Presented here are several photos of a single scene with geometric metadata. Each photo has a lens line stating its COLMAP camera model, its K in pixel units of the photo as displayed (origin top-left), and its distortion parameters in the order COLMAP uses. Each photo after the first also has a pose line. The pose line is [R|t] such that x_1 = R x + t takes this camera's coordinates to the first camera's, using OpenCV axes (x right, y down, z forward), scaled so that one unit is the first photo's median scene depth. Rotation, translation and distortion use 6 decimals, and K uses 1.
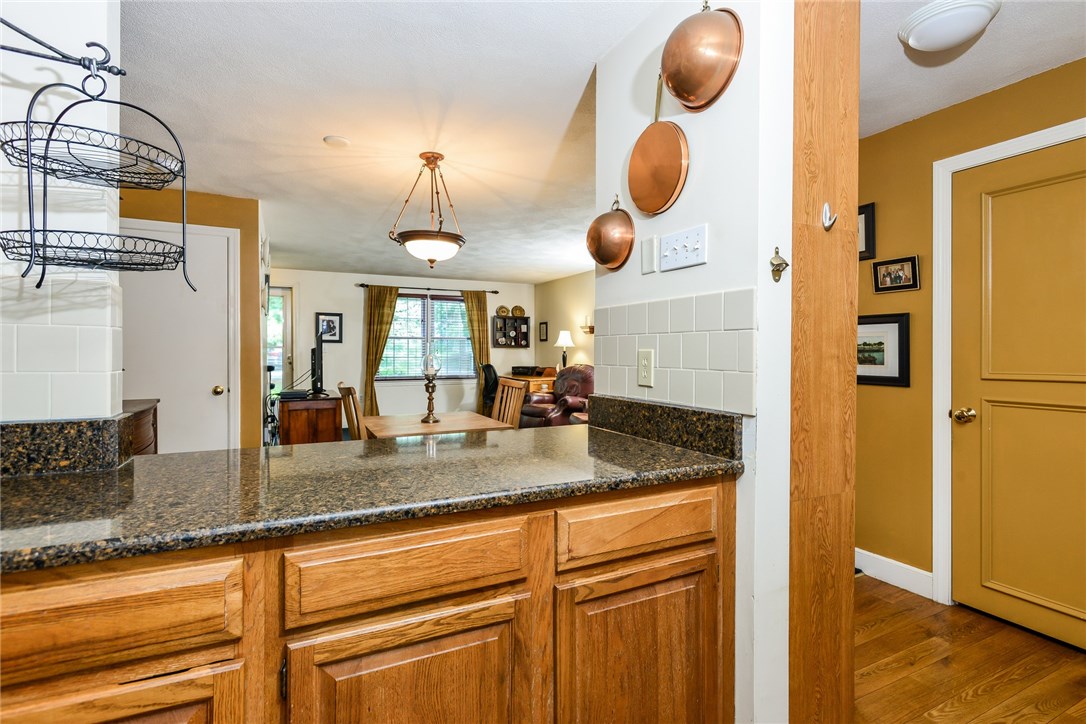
lens RADIAL K [[528.1, 0, 541.7], [0, 528.1, 356.5], [0, 0, 1]] dist [-0.006770, -0.001600]
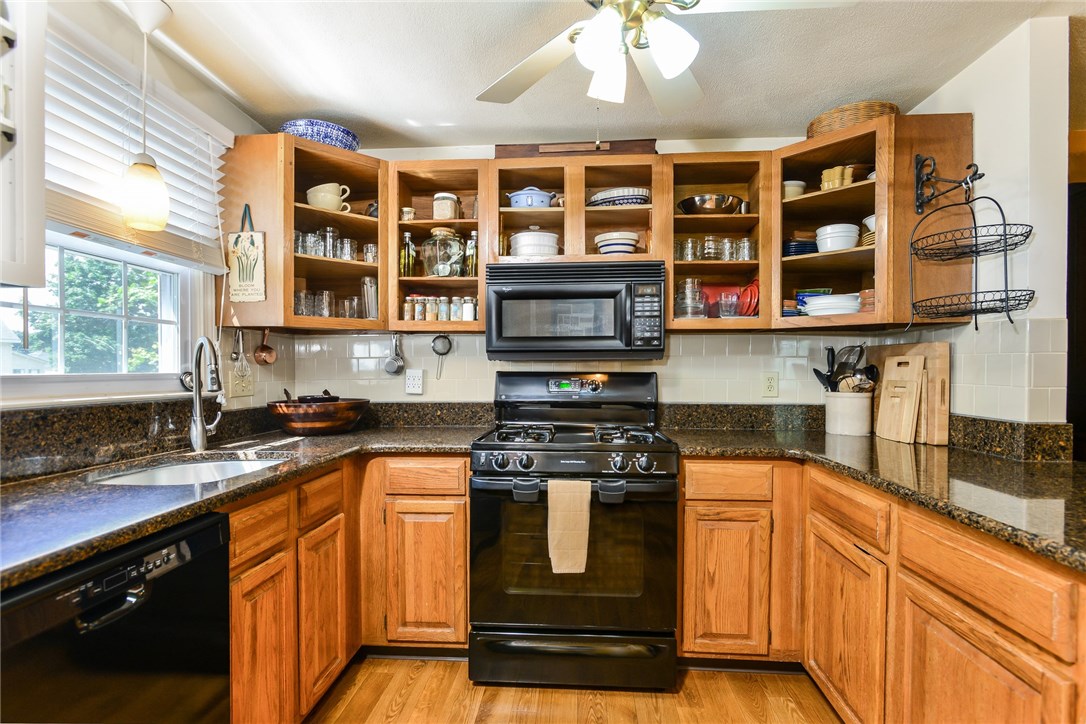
lens RADIAL K [[528.1, 0, 548.5], [0, 528.1, 379.0], [0, 0, 1]] dist [-0.006770, -0.001600]
pose [[-0.497955, 0.011809, -0.867123, 0.153801], [-0.007321, 0.999814, 0.017820, -0.001021], [0.867172, 0.015222, -0.497776, 0.107011]]
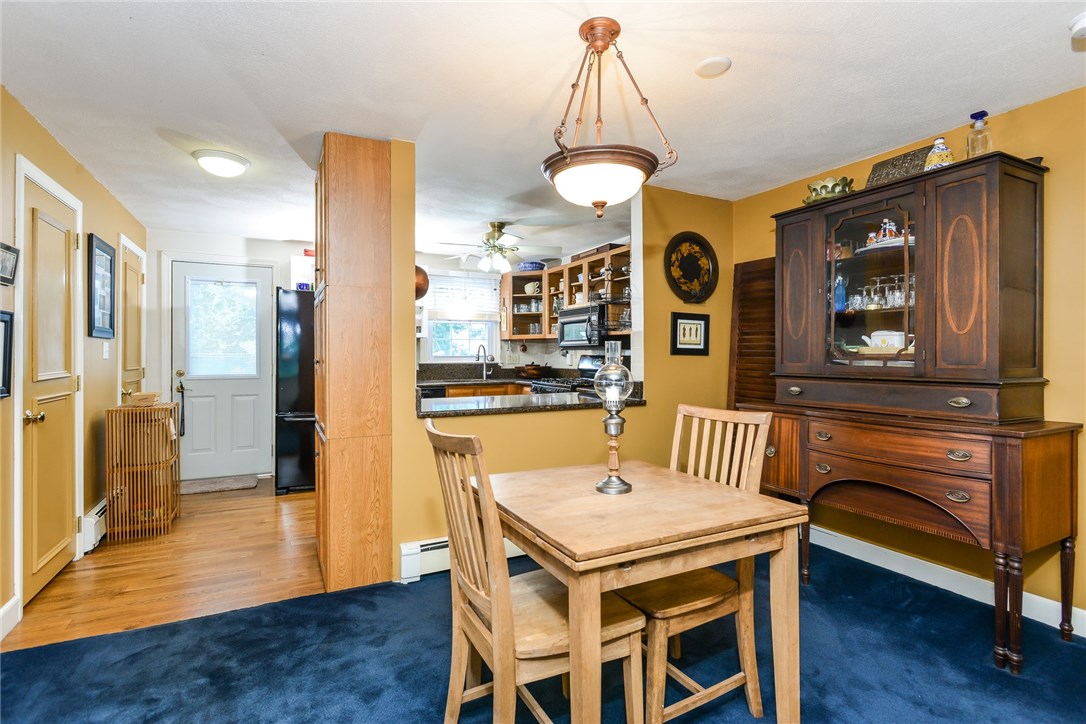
lens RADIAL K [[528.1, 0, 549.9], [0, 528.1, 355.6], [0, 0, 1]] dist [-0.006770, -0.001600]
pose [[-0.999962, -0.002195, -0.008396, -0.078993], [-0.002322, 0.999883, 0.015131, -0.010560], [0.008361, 0.015150, -0.999850, 0.657695]]
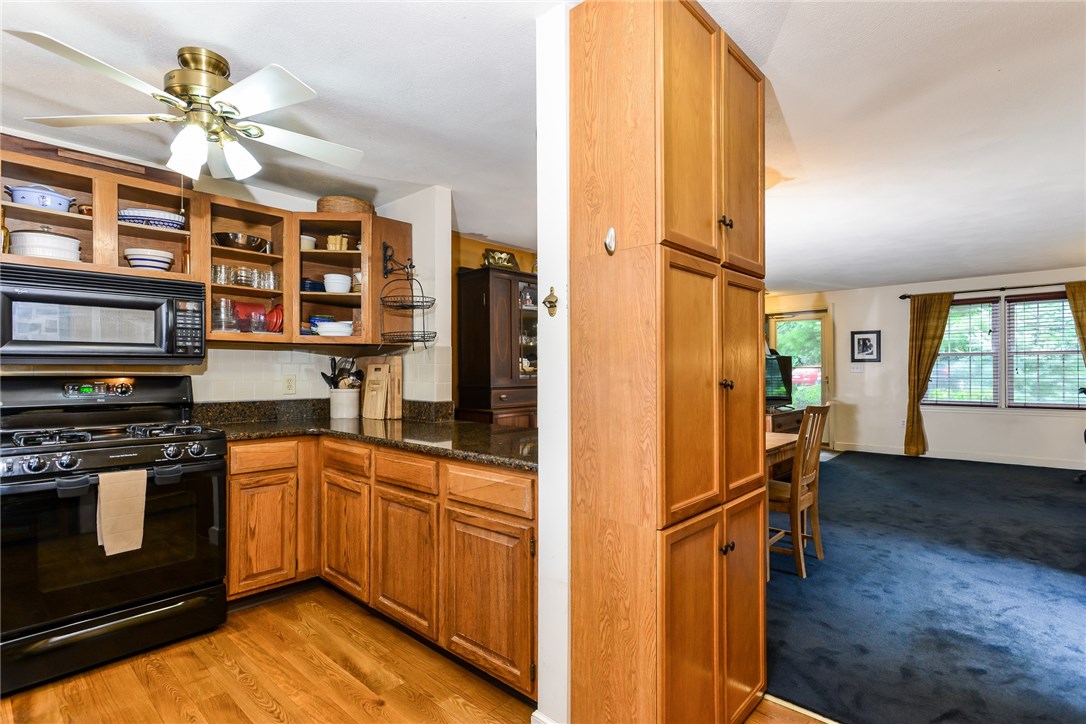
lens RADIAL K [[528.1, 0, 536.4], [0, 528.1, 368.3], [0, 0, 1]] dist [-0.006770, -0.001600]
pose [[0.349637, -0.007934, -0.936852, 0.281281], [-0.004198, 0.999941, -0.010035, -0.002409], [0.936876, 0.007442, 0.349583, 0.100965]]
